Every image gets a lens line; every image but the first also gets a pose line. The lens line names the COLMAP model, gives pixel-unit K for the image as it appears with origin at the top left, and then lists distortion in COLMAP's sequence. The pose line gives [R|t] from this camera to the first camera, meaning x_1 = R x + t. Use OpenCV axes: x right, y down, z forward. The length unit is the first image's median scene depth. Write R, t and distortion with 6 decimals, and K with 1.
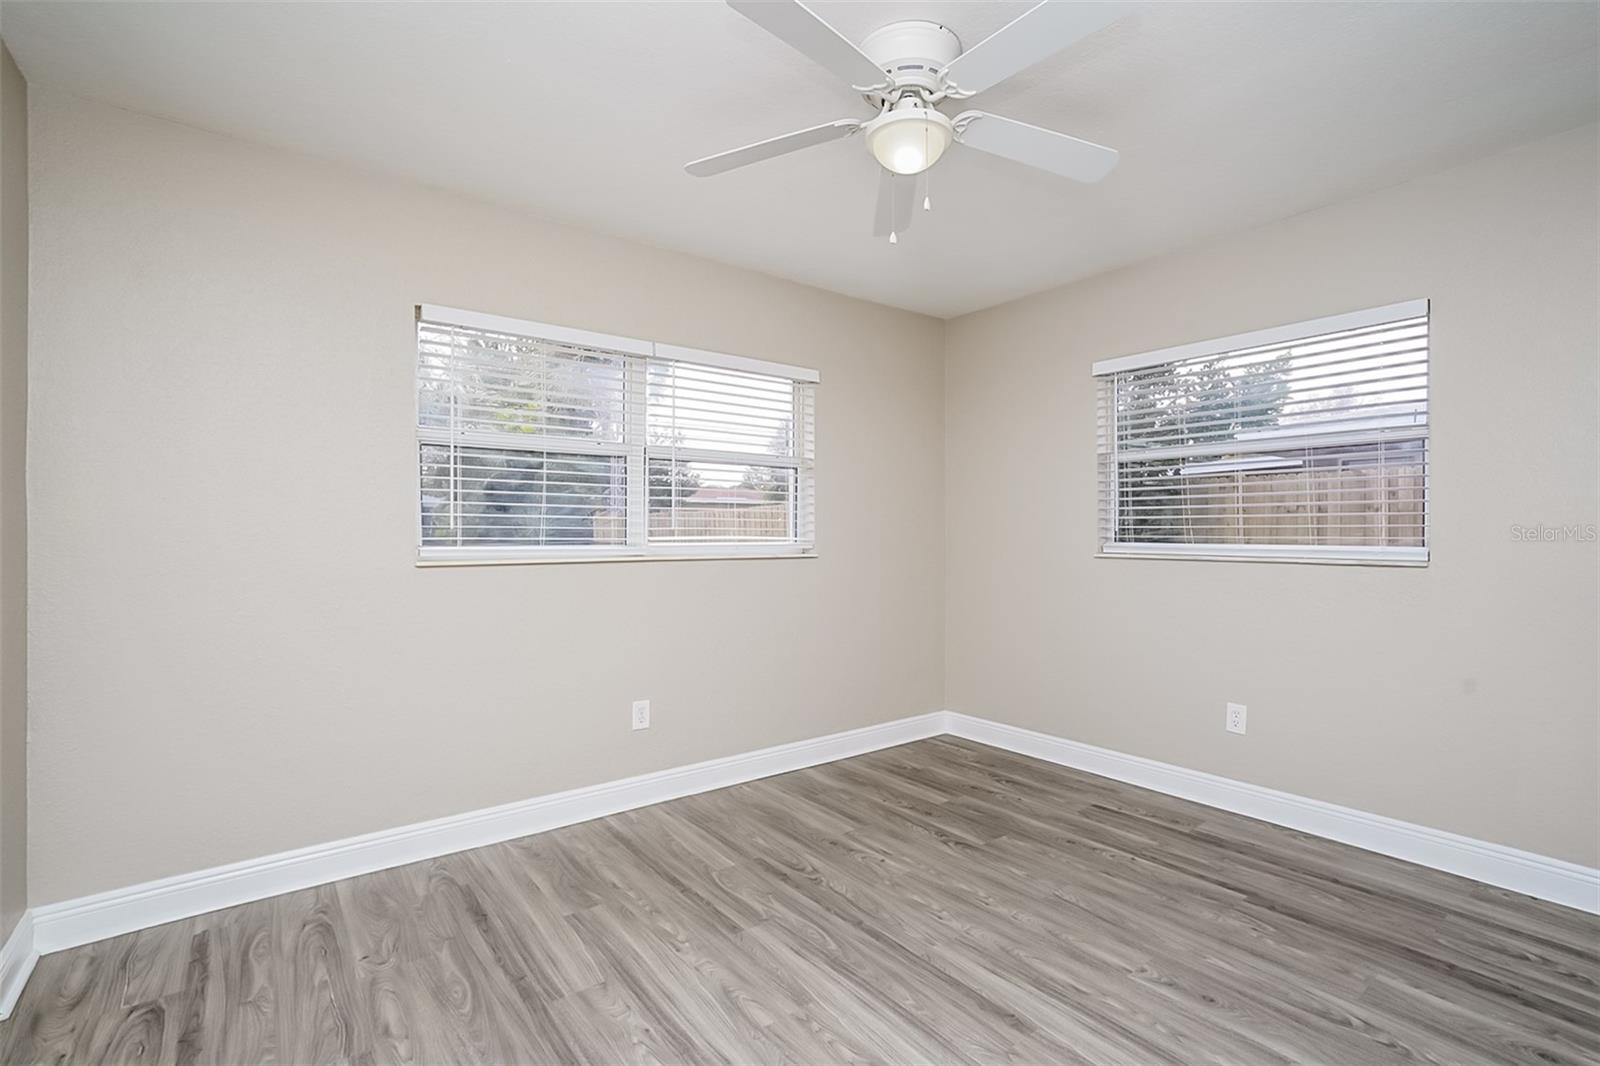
lens RADIAL K [[749.6, 0, 797.2], [0, 749.6, 530.1], [0, 0, 1]] dist [-0.006399, -0.000671]
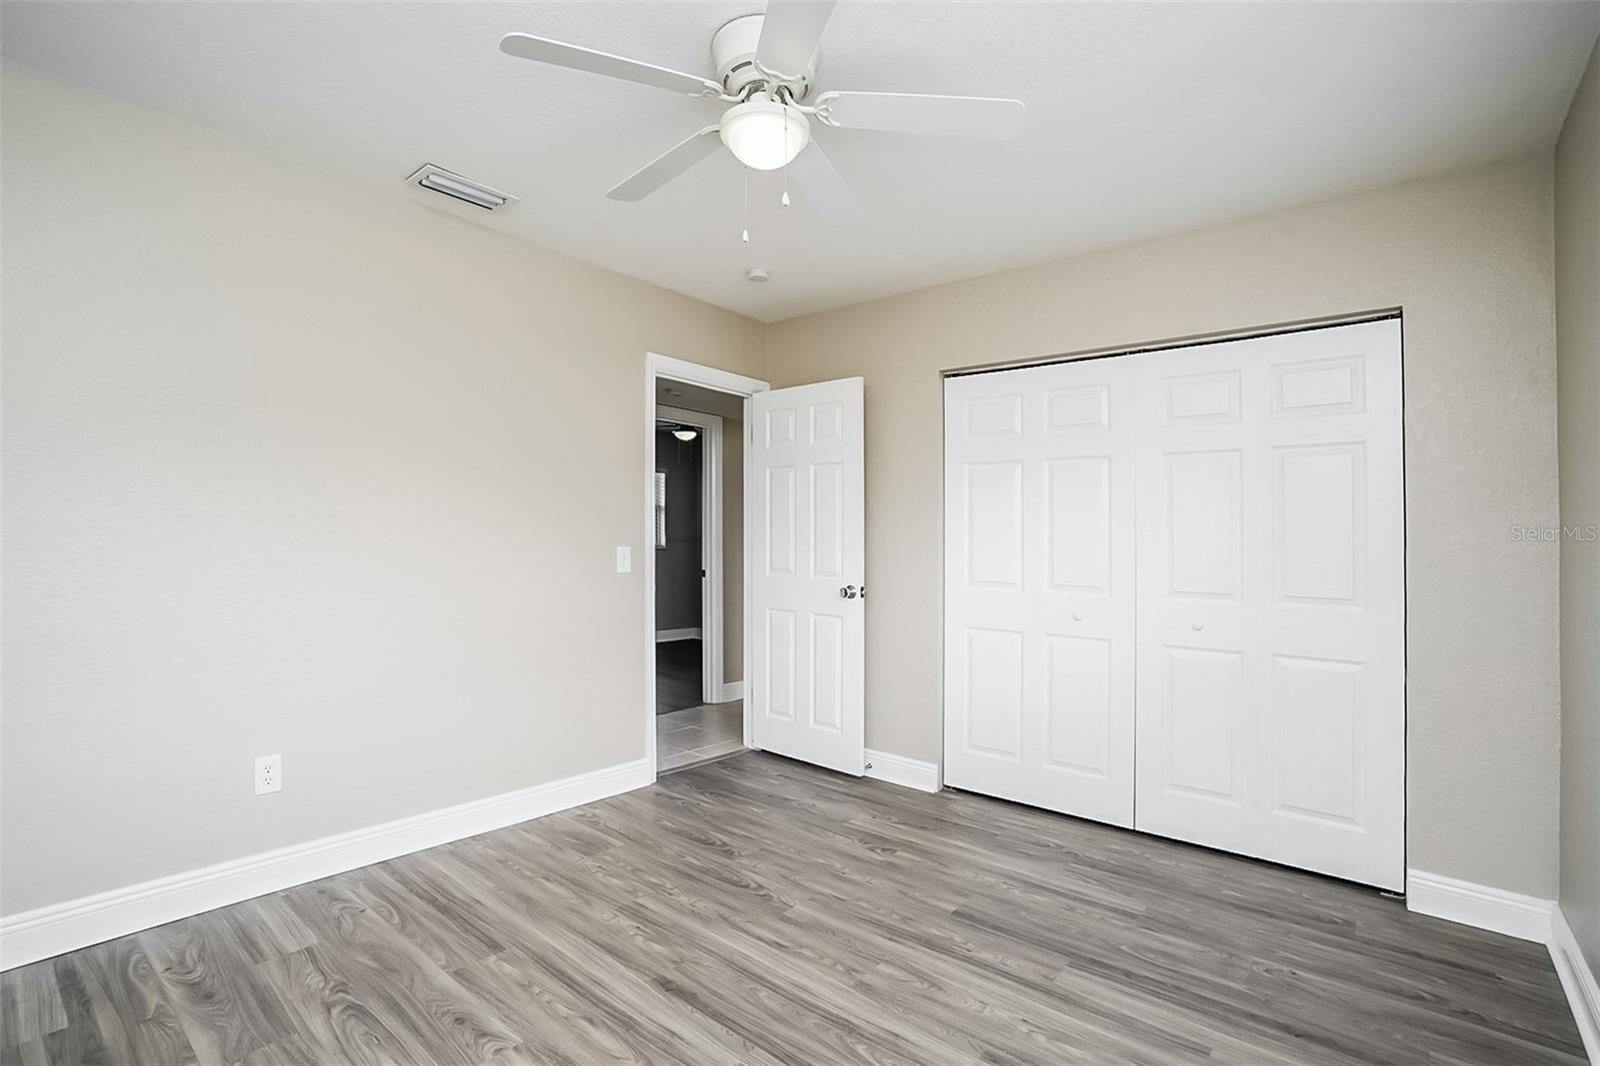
lens RADIAL K [[749.6, 0, 790.6], [0, 749.6, 534.8], [0, 0, 1]] dist [-0.006399, -0.000671]
pose [[-0.970491, -0.019096, -0.240378, 0.359669], [-0.016411, 0.999779, -0.013168, 0.003277], [0.240576, -0.008834, -0.970590, 1.942817]]
